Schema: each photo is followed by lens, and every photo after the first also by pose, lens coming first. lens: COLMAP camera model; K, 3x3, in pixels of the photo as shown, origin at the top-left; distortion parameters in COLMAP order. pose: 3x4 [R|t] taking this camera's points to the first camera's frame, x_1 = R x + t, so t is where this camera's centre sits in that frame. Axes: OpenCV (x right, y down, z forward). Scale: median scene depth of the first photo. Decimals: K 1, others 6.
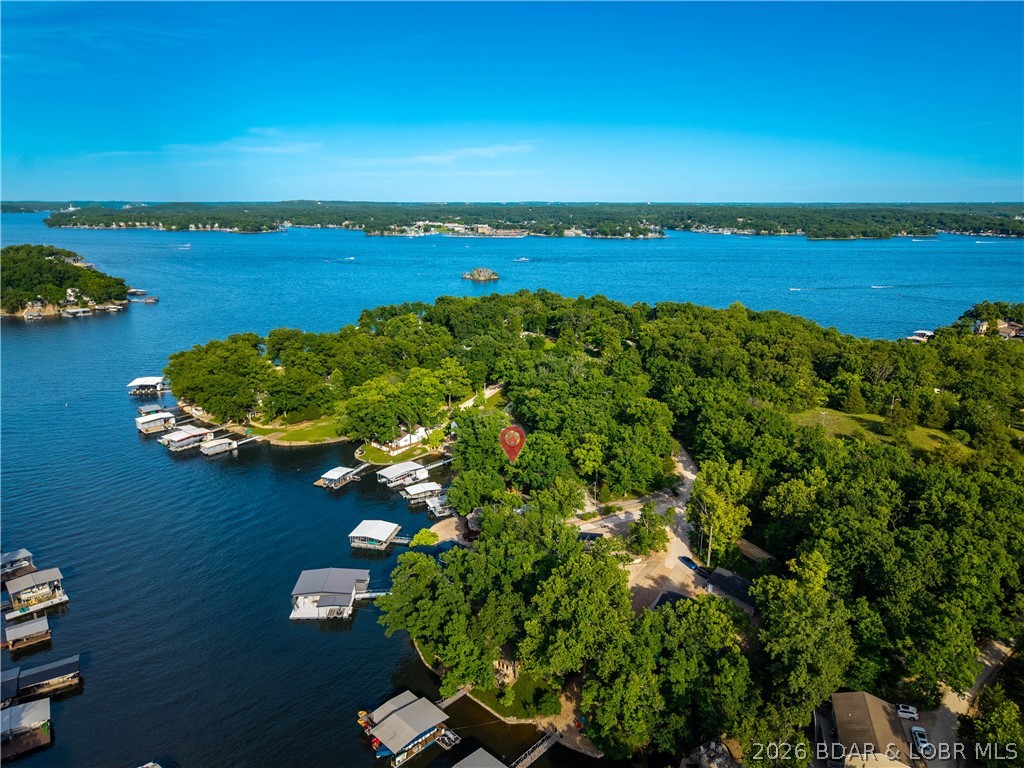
lens RADIAL K [[696.7, 0, 508.8], [0, 696.7, 391.3], [0, 0, 1]] dist [0.025019, -0.028973]
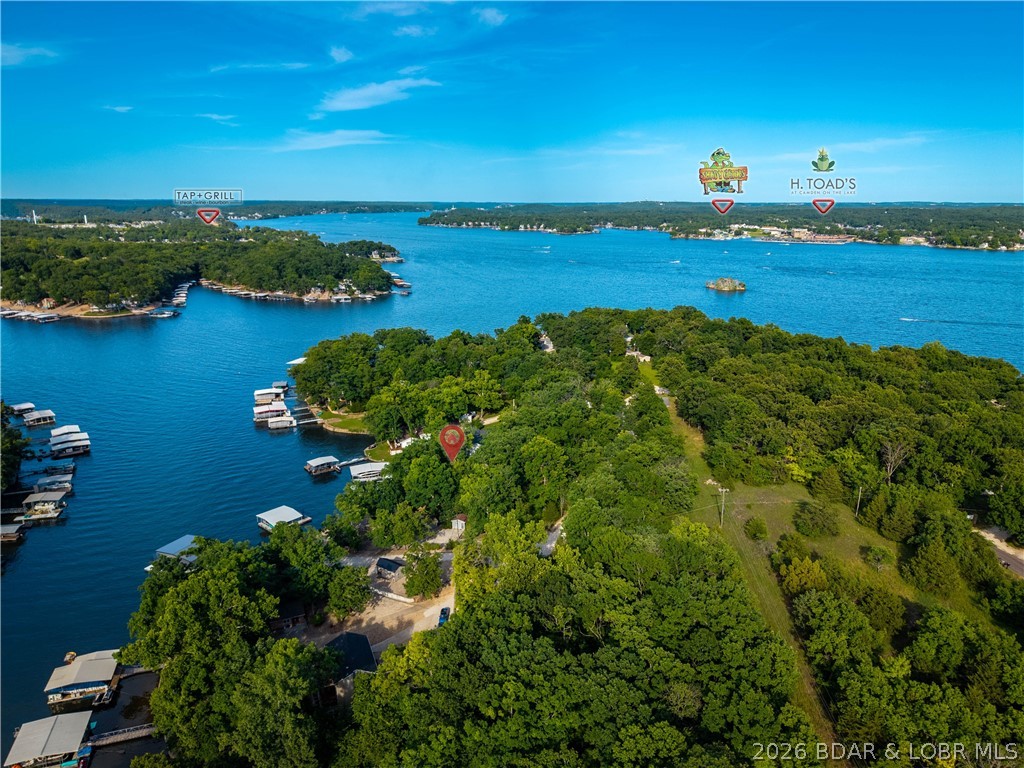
lens RADIAL K [[696.7, 0, 507.6], [0, 696.7, 392.3], [0, 0, 1]] dist [0.025019, -0.028973]
pose [[0.880069, 0.125525, -0.457954, 0.069655], [-0.124896, 0.991660, 0.031796, -0.008724], [0.458126, 0.029214, 0.888407, 0.019384]]
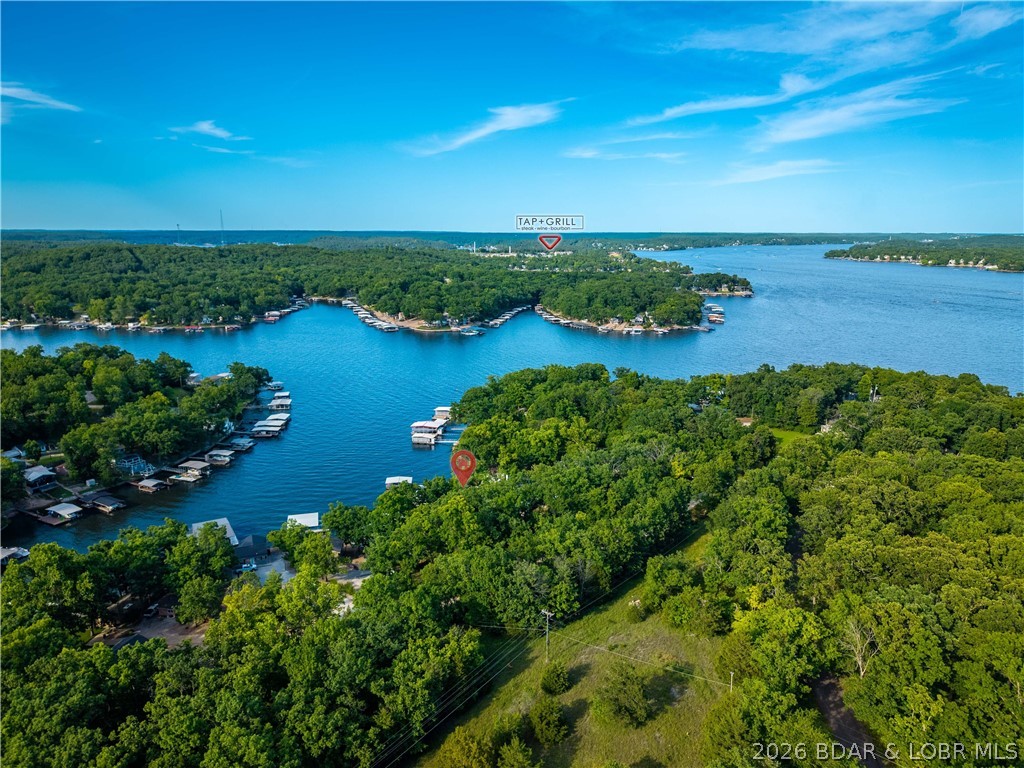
lens RADIAL K [[696.7, 0, 502.1], [0, 696.7, 379.9], [0, 0, 1]] dist [0.025019, -0.028973]
pose [[0.459217, 0.180670, -0.869758, 0.111000], [-0.230414, 0.969815, 0.079800, -0.024111], [0.857921, 0.163759, 0.486984, 0.075566]]
